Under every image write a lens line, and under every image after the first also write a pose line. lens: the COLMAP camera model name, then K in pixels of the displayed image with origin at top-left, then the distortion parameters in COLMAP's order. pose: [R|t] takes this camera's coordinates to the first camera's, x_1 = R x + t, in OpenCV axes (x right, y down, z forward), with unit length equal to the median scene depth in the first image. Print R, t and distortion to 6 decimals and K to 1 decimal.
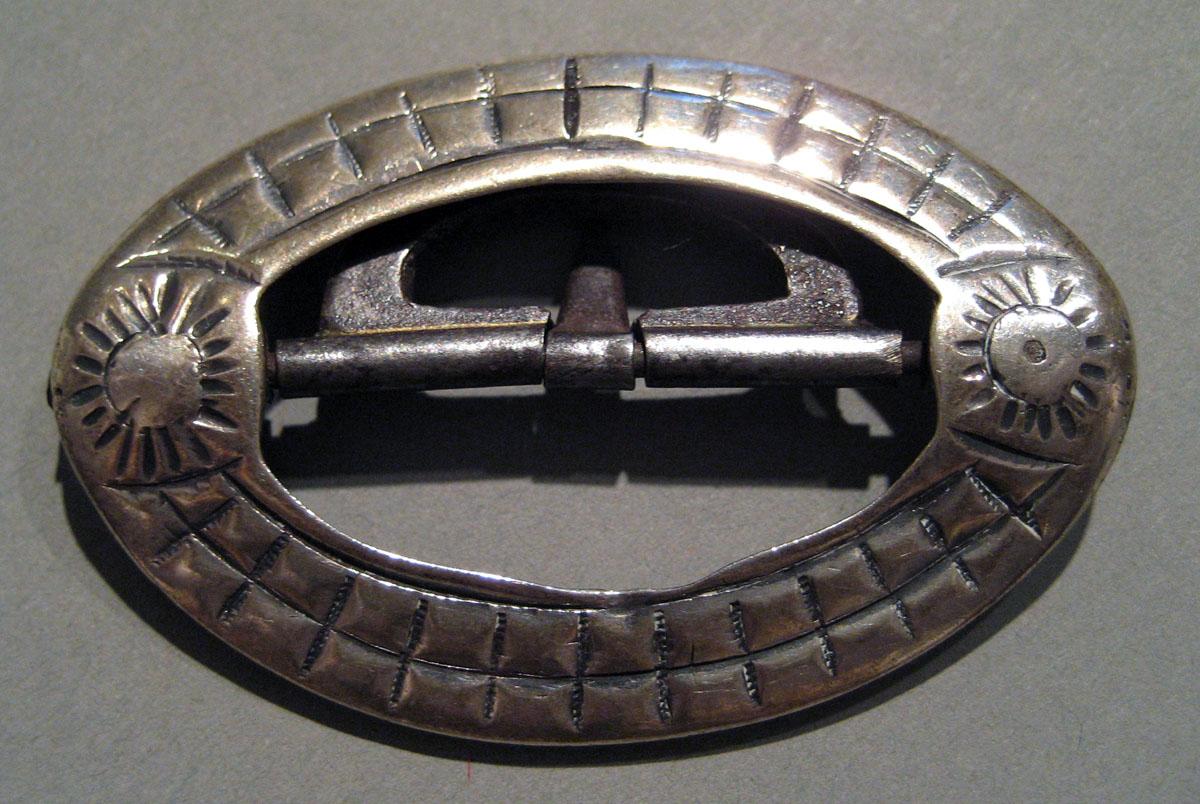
lens RADIAL K [[1256.1, 0, 554.3], [0, 1256.1, 402.3], [0, 0, 1]] dist [-0.015128, -0.009685]
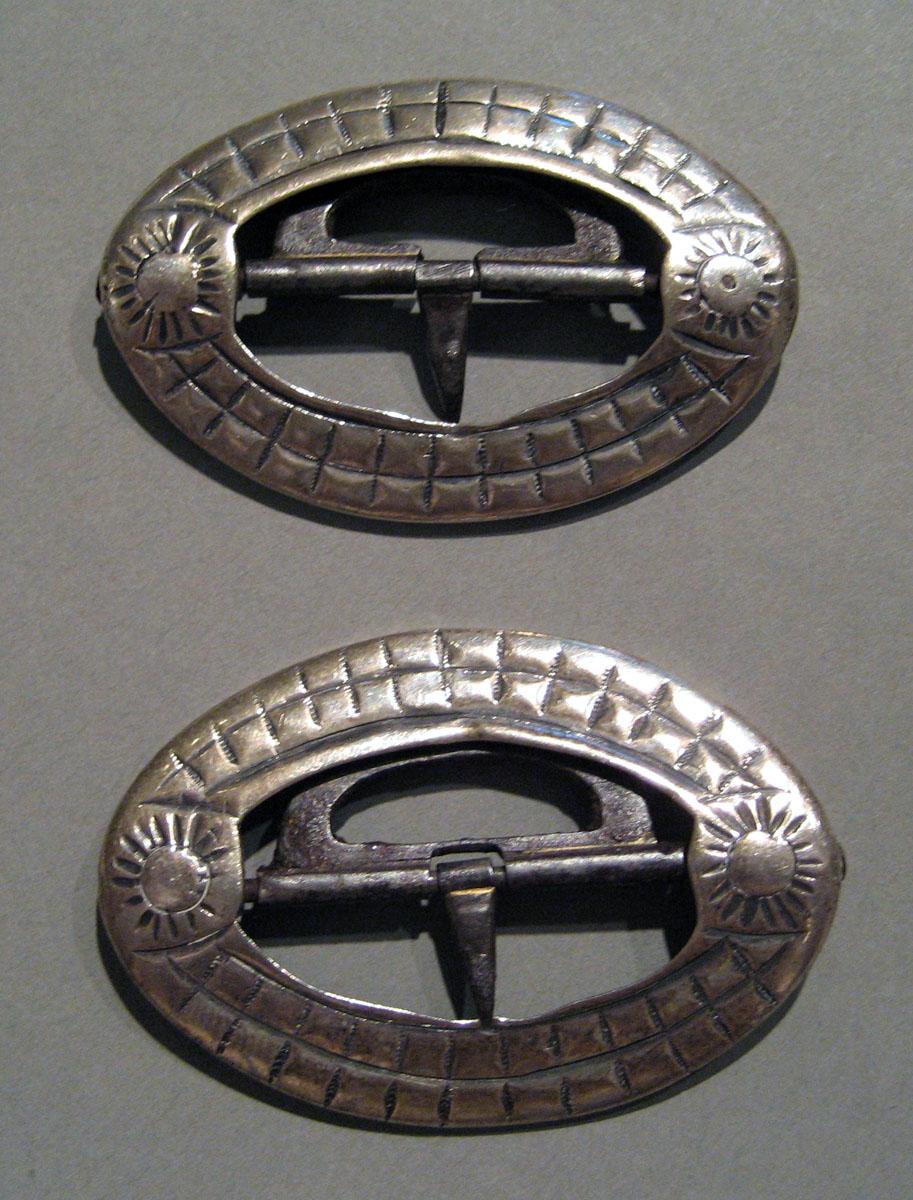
lens RADIAL K [[1779.7, 0, 456.5], [0, 1779.7, 600.0], [0, 0, 1]] dist [-0.104135, 0.796237]
pose [[0.999060, 0.037043, -0.022505, 0.107377], [-0.036023, 0.998375, 0.044152, 0.267342], [0.024104, -0.043300, 0.998771, -1.224624]]
